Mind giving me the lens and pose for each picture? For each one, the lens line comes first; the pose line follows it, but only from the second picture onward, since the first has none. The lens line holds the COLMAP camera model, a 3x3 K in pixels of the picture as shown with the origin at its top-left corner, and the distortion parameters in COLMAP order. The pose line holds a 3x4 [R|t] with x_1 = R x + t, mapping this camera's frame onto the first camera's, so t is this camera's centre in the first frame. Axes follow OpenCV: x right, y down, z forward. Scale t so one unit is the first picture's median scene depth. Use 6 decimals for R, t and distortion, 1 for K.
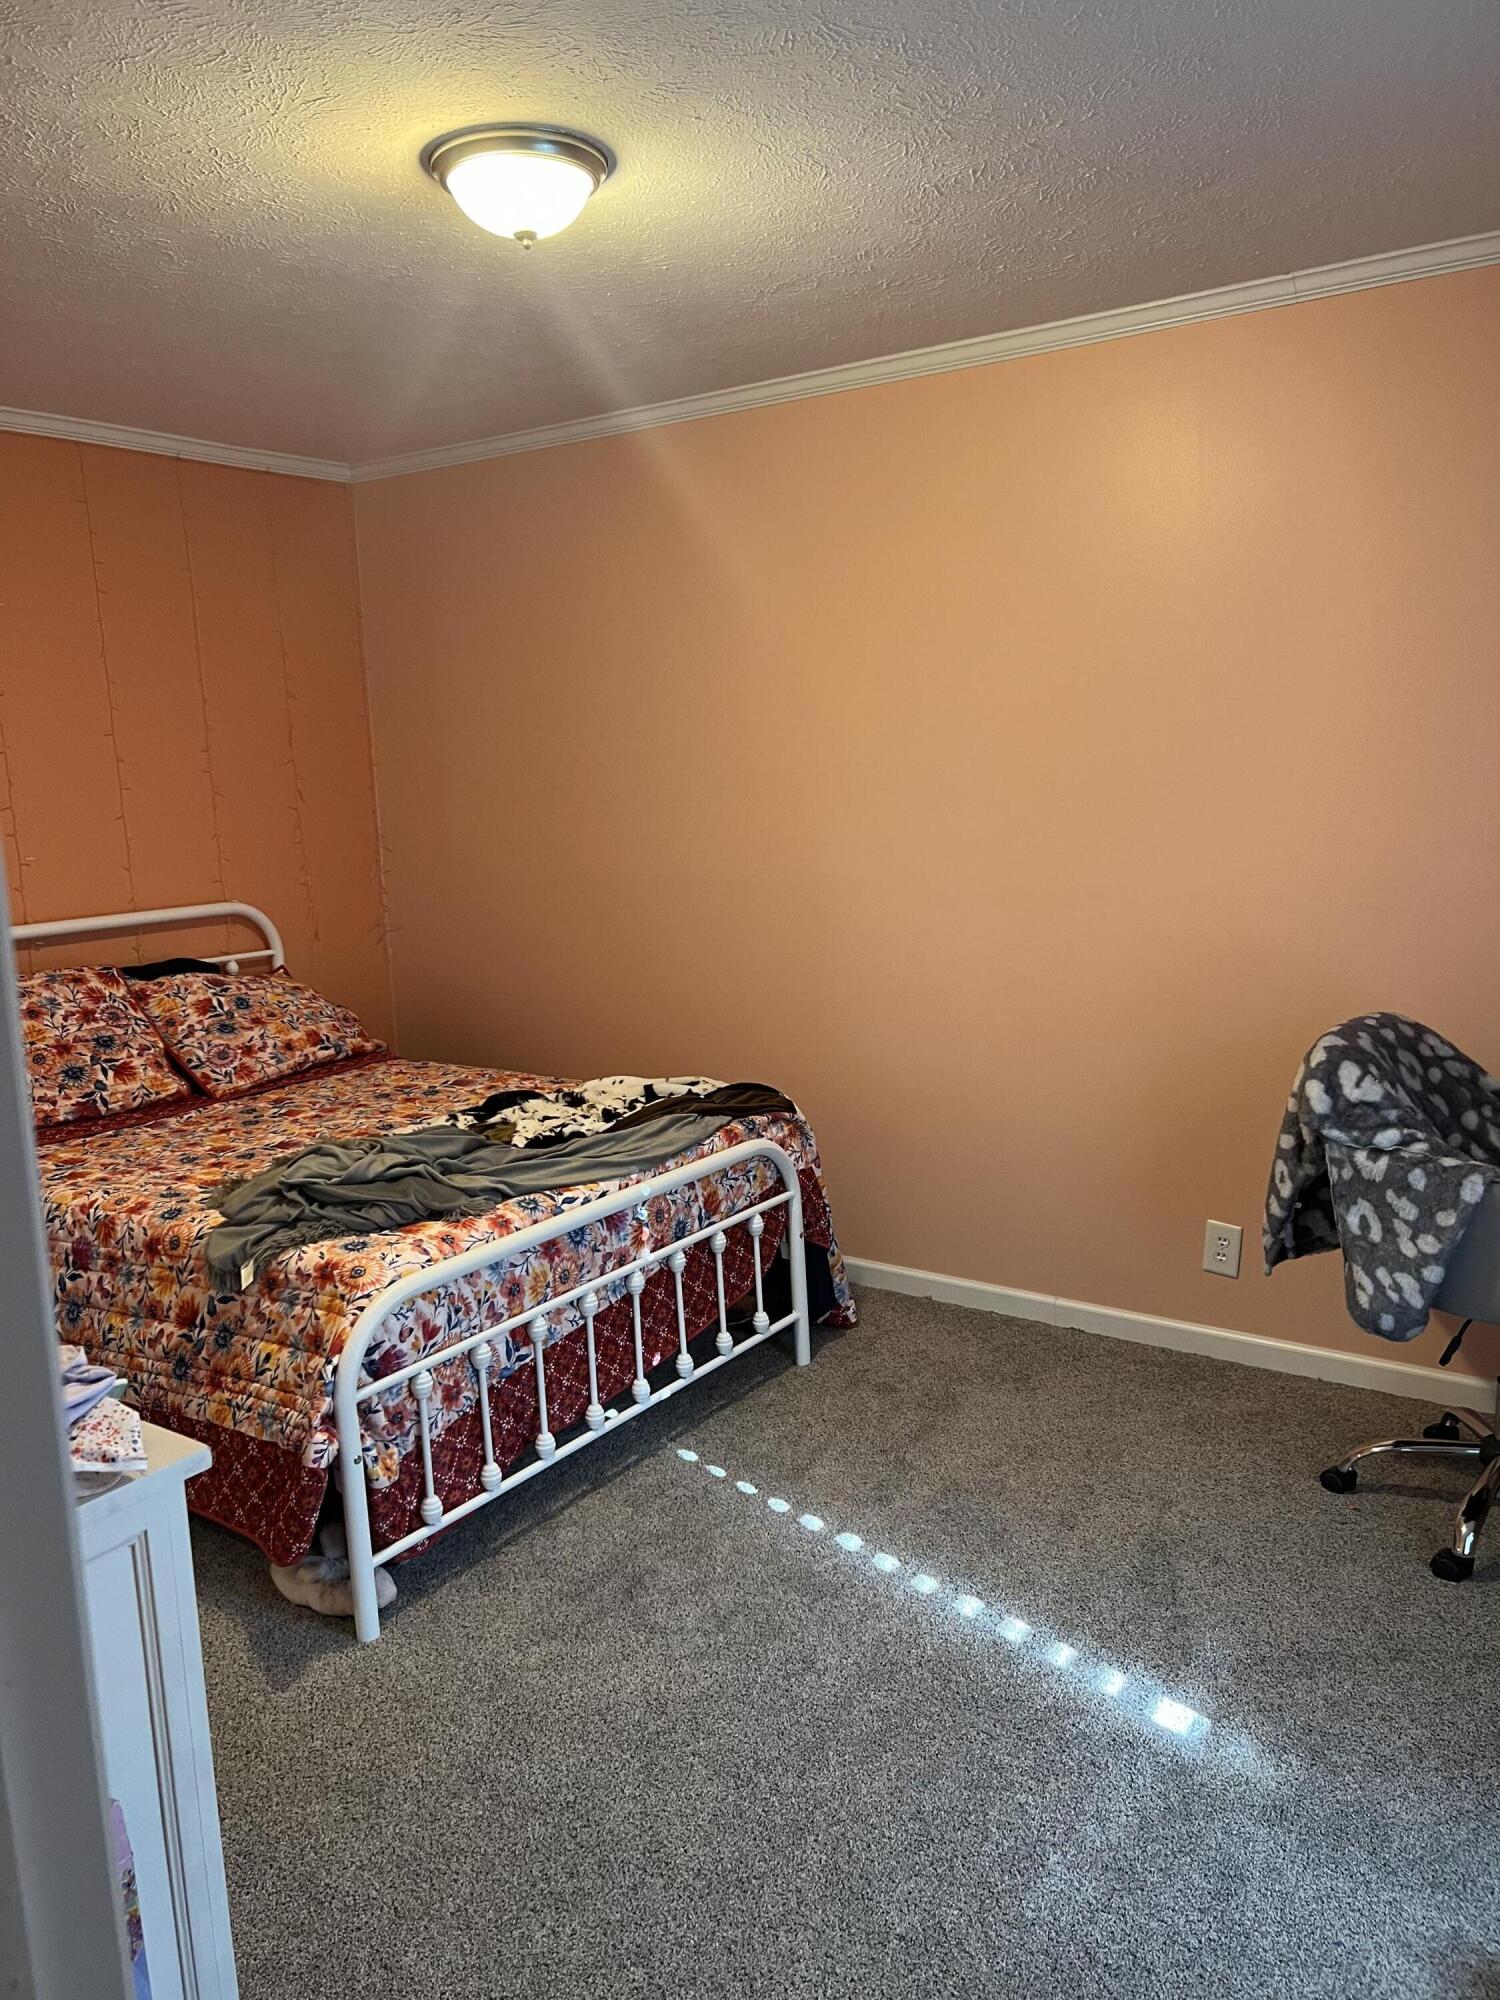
lens RADIAL K [[1506.1, 0, 735.4], [0, 1506.1, 1006.3], [0, 0, 1]] dist [0.063455, -0.083949]
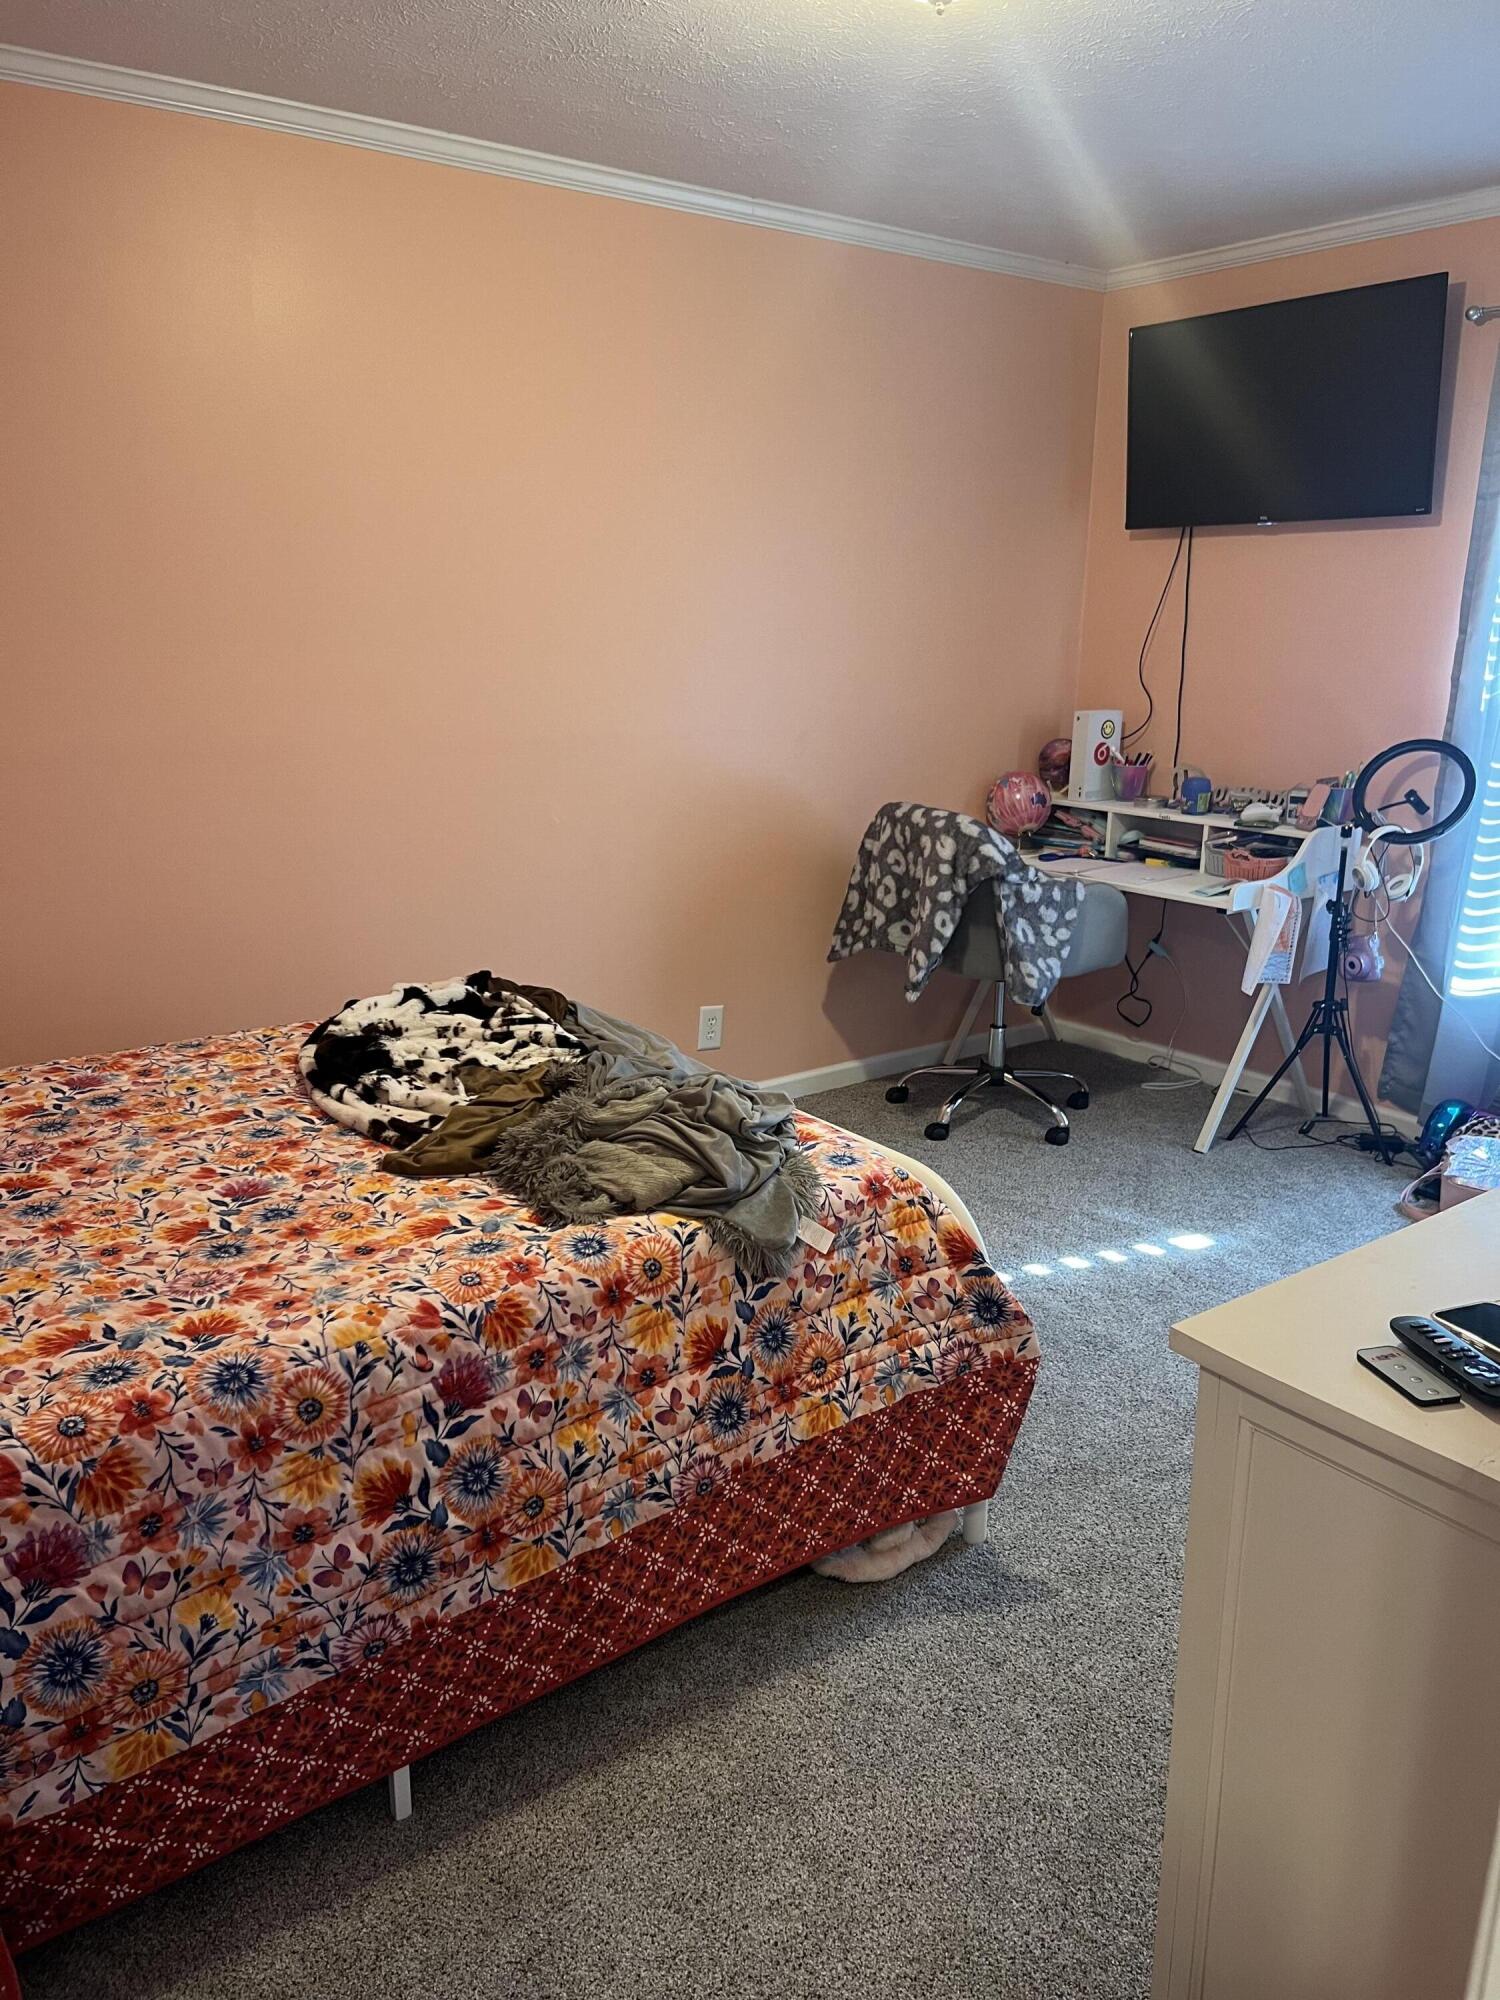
lens RADIAL K [[1506.1, 0, 735.4], [0, 1506.1, 1006.3], [0, 0, 1]] dist [0.063455, -0.083949]
pose [[0.305050, -0.207144, 0.929535, -1.049926], [0.150737, 0.974256, 0.167642, -0.077481], [-0.940331, 0.088976, 0.328421, 0.780204]]
